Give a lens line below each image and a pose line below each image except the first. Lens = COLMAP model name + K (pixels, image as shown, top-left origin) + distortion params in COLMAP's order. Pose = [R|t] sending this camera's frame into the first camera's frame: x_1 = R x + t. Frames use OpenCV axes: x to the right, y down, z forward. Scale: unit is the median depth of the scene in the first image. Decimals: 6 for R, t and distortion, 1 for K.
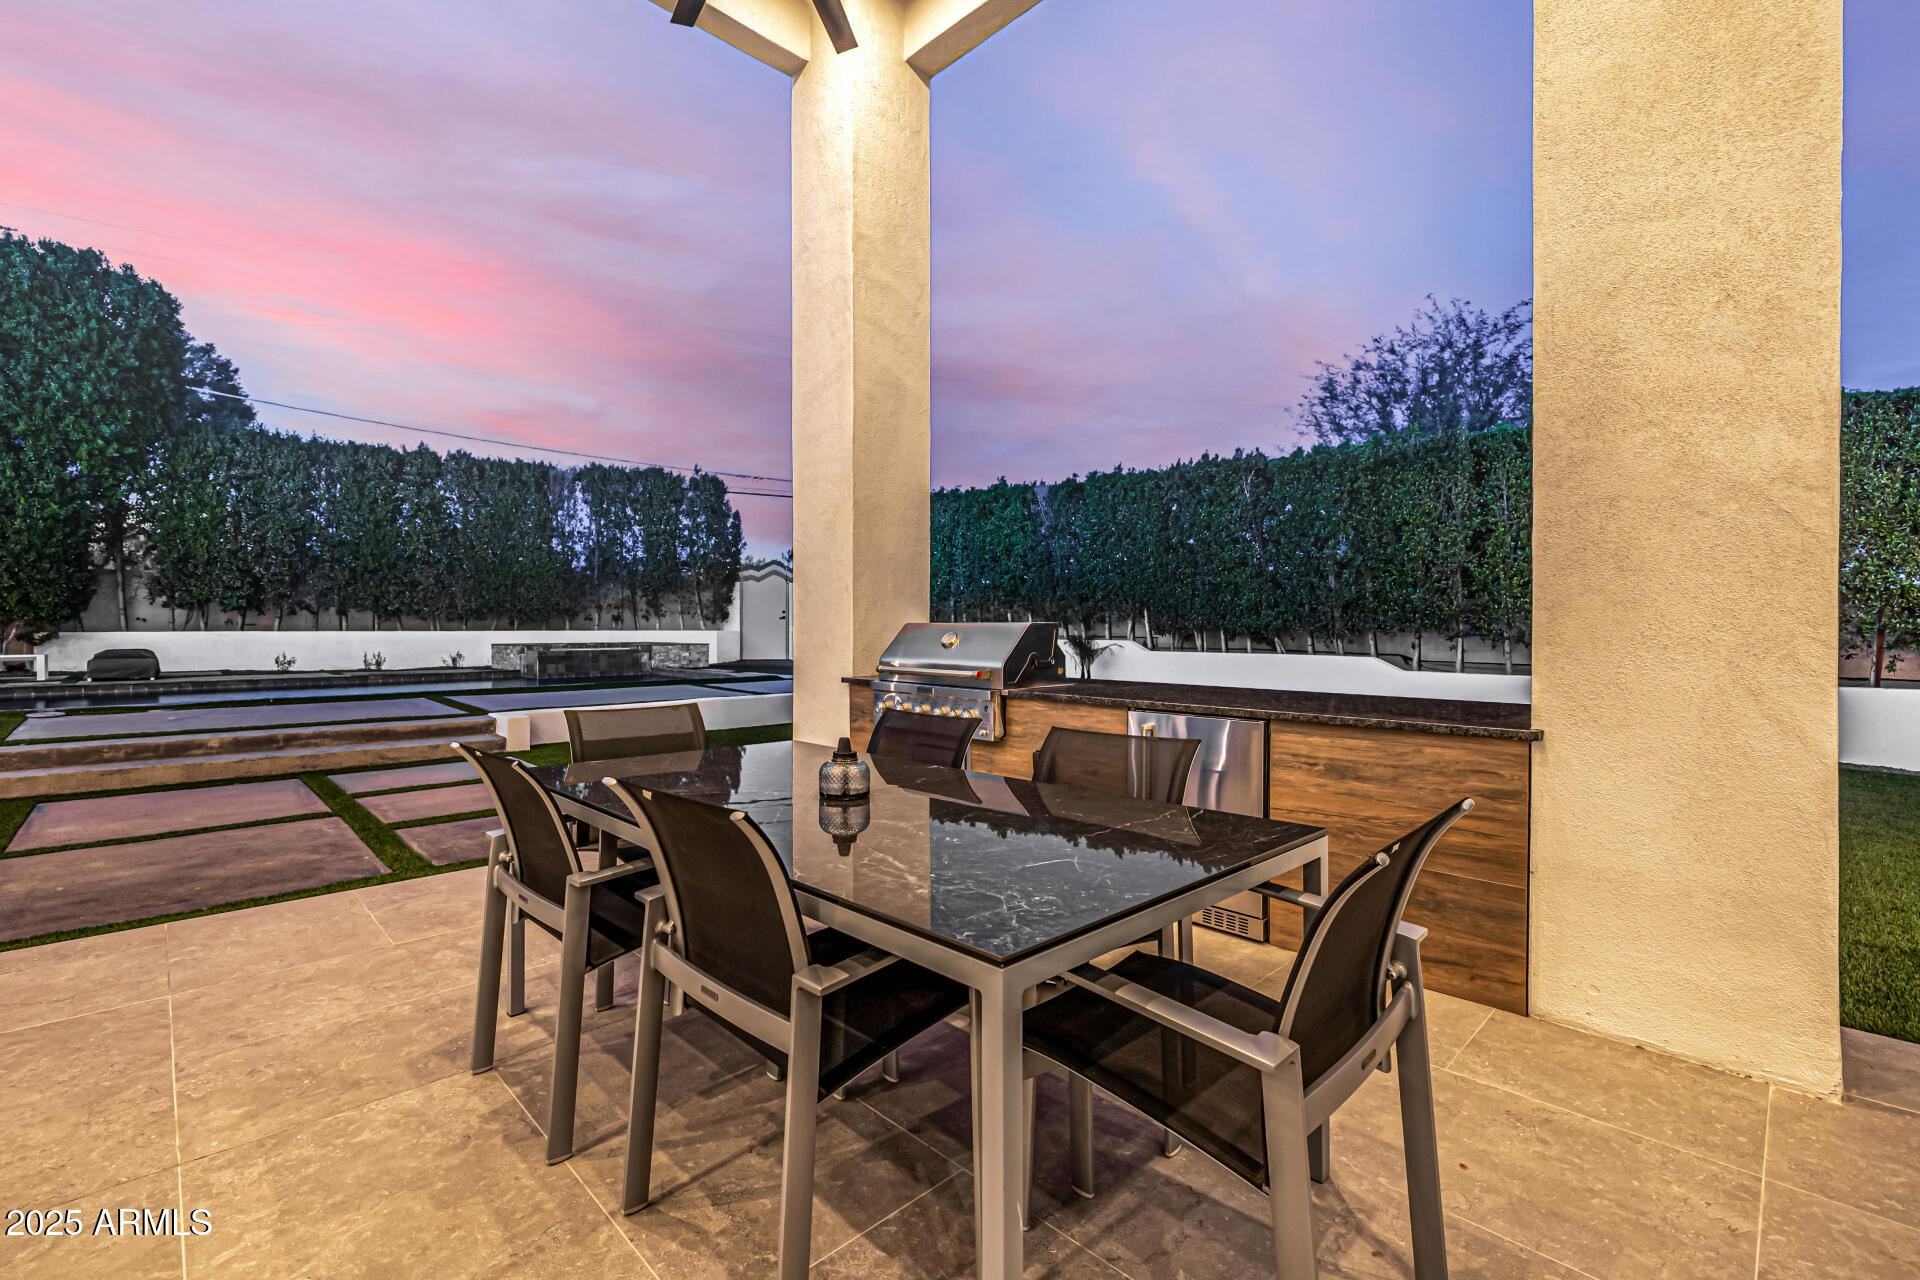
lens RADIAL K [[814.2, 0, 960.0], [0, 814.2, 640.0], [0, 0, 1]] dist [0.004816, 0.000640]
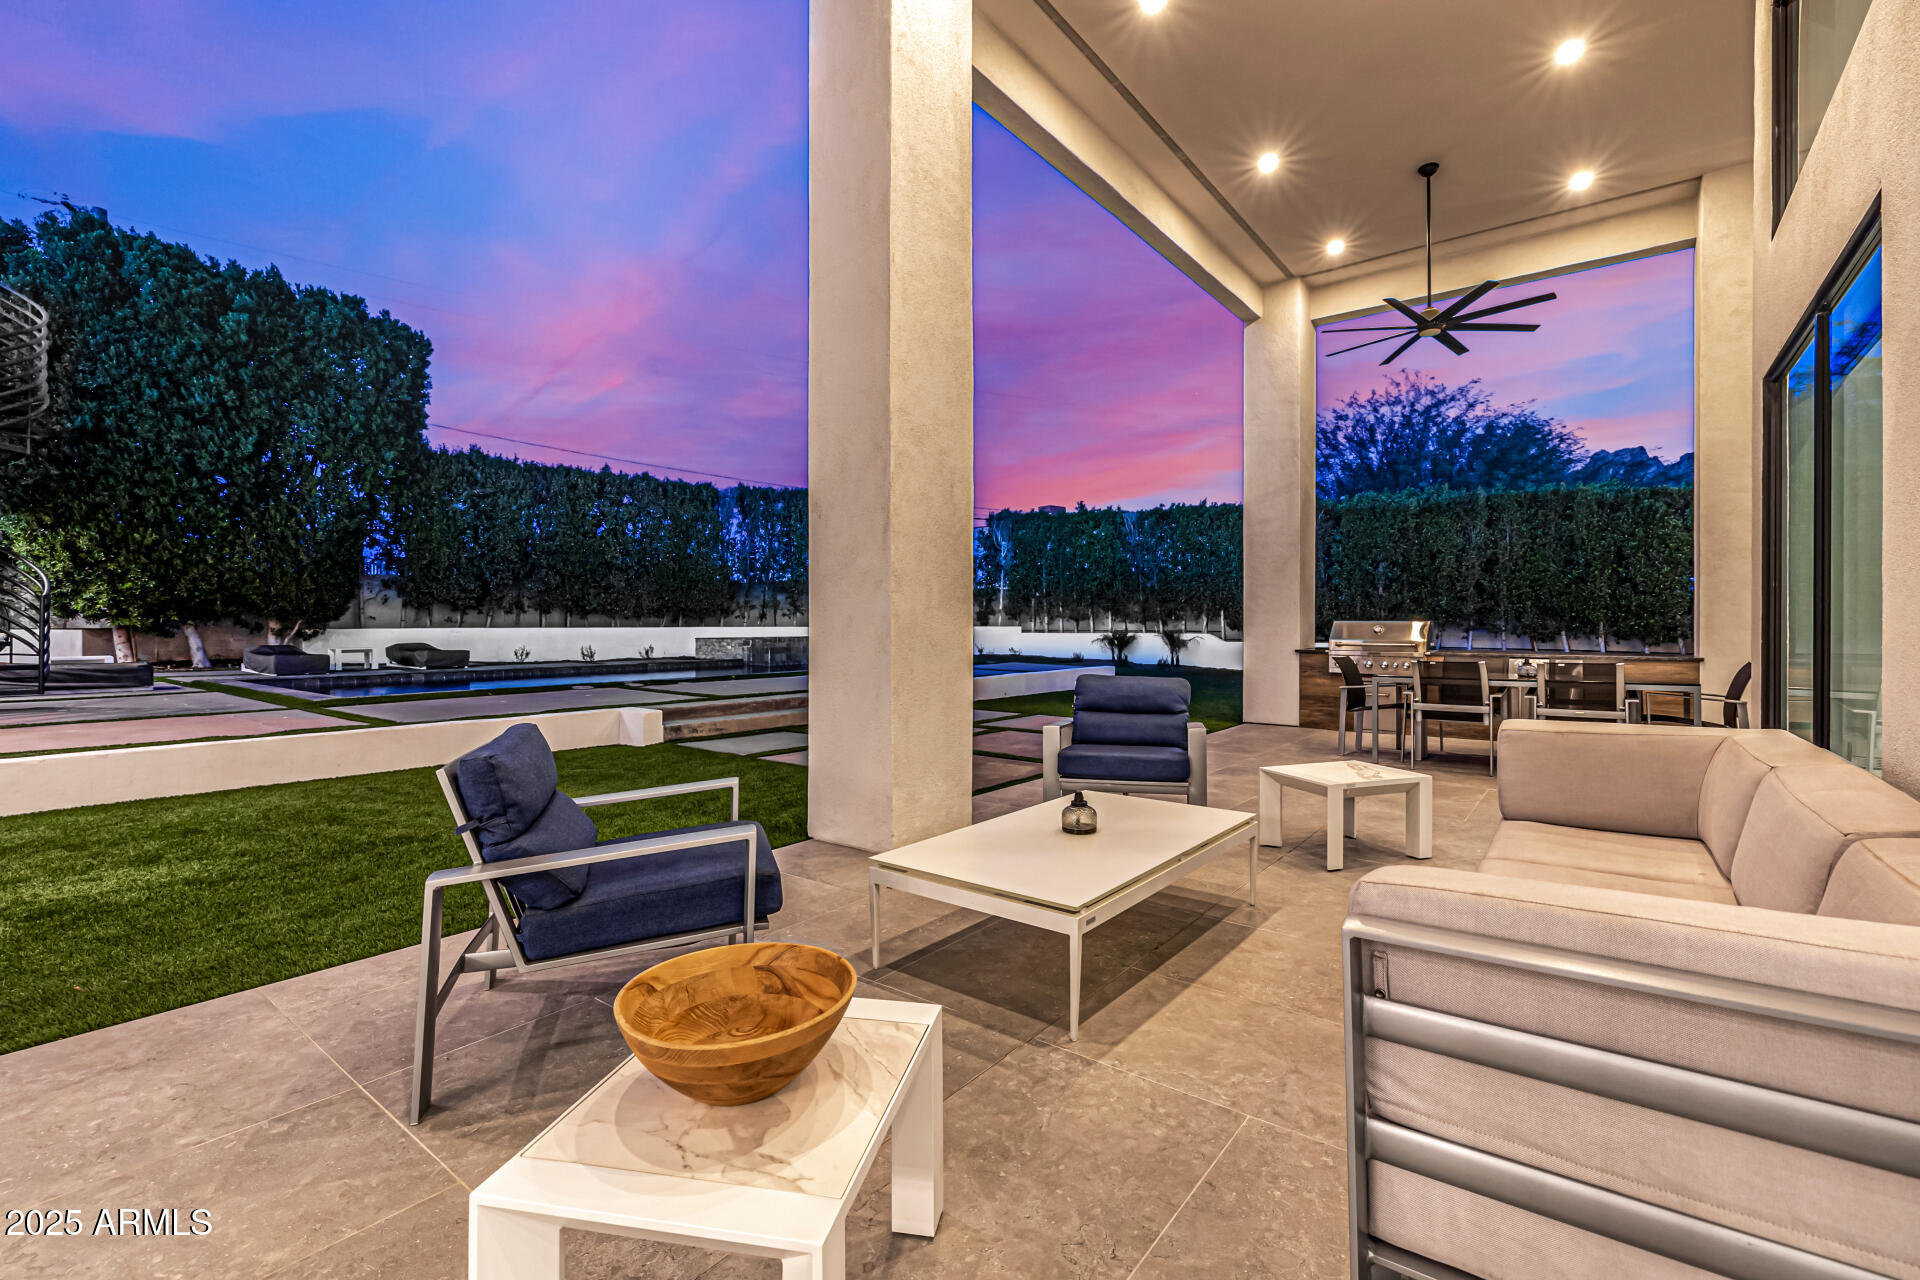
lens RADIAL K [[814.2, 0, 960.0], [0, 814.2, 640.0], [0, 0, 1]] dist [0.004816, 0.000640]
pose [[0.991078, -0.003899, 0.133223, -0.356841], [0.003201, 0.999980, 0.005453, 0.002329], [-0.133241, -0.004978, 0.991071, -0.238198]]
